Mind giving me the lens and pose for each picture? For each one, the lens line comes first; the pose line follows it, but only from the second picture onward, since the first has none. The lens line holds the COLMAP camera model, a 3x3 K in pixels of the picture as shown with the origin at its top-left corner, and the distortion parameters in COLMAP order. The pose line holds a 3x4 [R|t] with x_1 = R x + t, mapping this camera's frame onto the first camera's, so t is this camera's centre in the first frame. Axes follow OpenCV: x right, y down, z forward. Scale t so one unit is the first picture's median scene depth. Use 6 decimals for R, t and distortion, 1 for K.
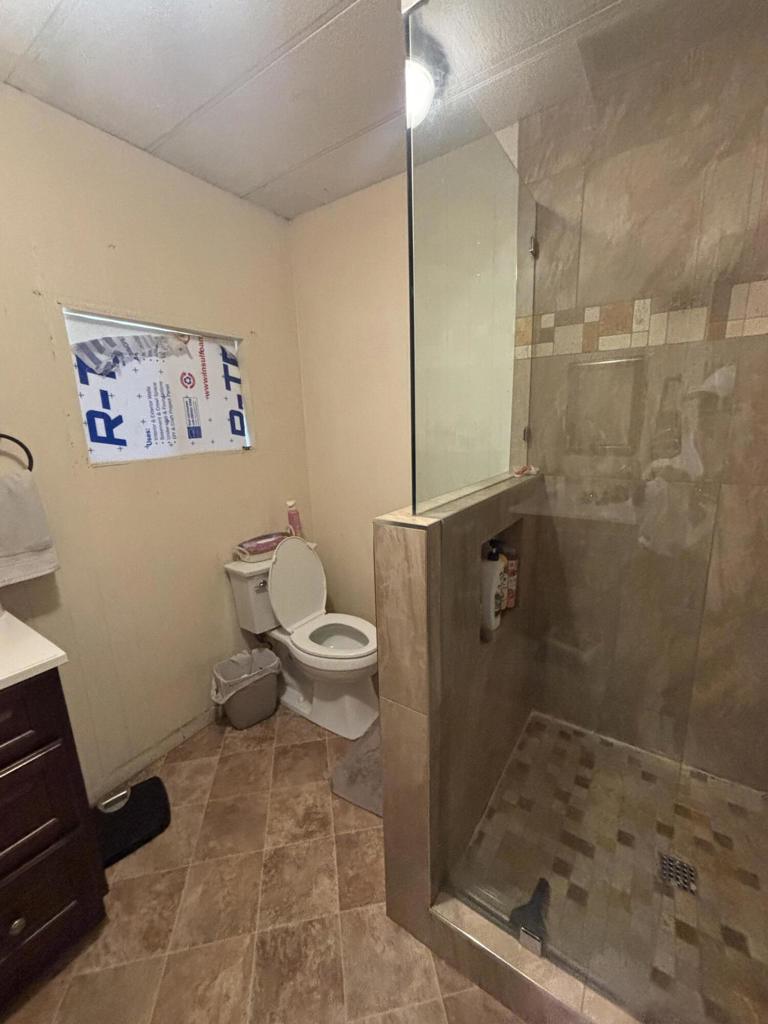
lens RADIAL K [[408.0, 0, 383.8], [0, 408.0, 510.2], [0, 0, 1]] dist [-0.010140, -0.000695]
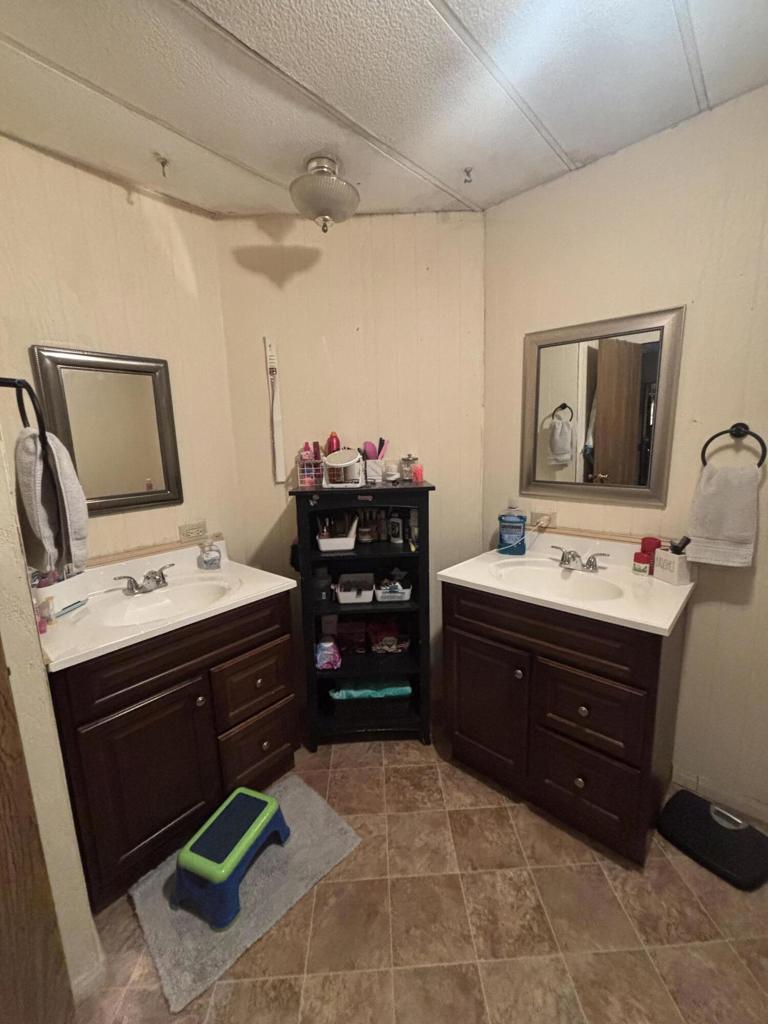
lens RADIAL K [[423.4, 0, 385.3], [0, 423.4, 508.3], [0, 0, 1]] dist [0.001376, 0.000211]
pose [[-0.144276, 0.213245, -0.966287, 0.960837], [-0.182368, 0.954047, 0.237773, -0.211803], [0.972587, 0.210525, -0.098757, 0.681373]]
